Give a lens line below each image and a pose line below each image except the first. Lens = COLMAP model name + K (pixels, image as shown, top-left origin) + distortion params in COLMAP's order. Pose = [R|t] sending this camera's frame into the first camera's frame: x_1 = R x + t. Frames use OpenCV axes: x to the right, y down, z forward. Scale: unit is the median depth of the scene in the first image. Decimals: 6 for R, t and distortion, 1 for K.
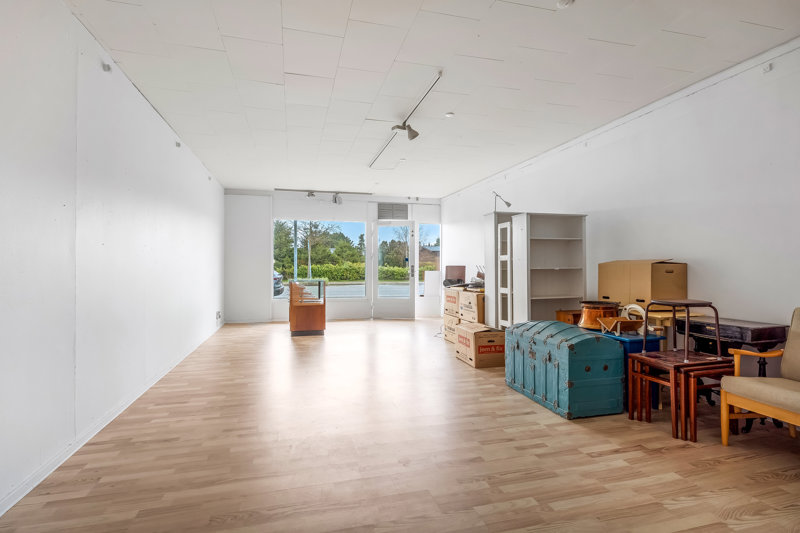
lens RADIAL K [[387.7, 0, 400.0], [0, 387.7, 266.5], [0, 0, 1]] dist [0.000360, -0.000010]
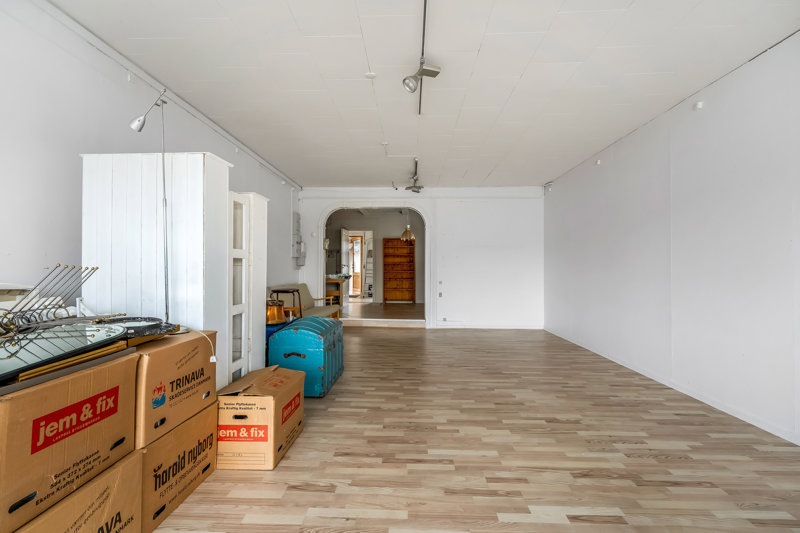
lens RADIAL K [[387.7, 0, 400.0], [0, 387.7, 266.5], [0, 0, 1]] dist [0.000360, -0.000010]
pose [[-0.951046, 0.003386, 0.309031, -0.228542], [-0.001270, 0.999889, -0.014863, 0.012814], [-0.309047, -0.014528, -0.950936, 2.241072]]
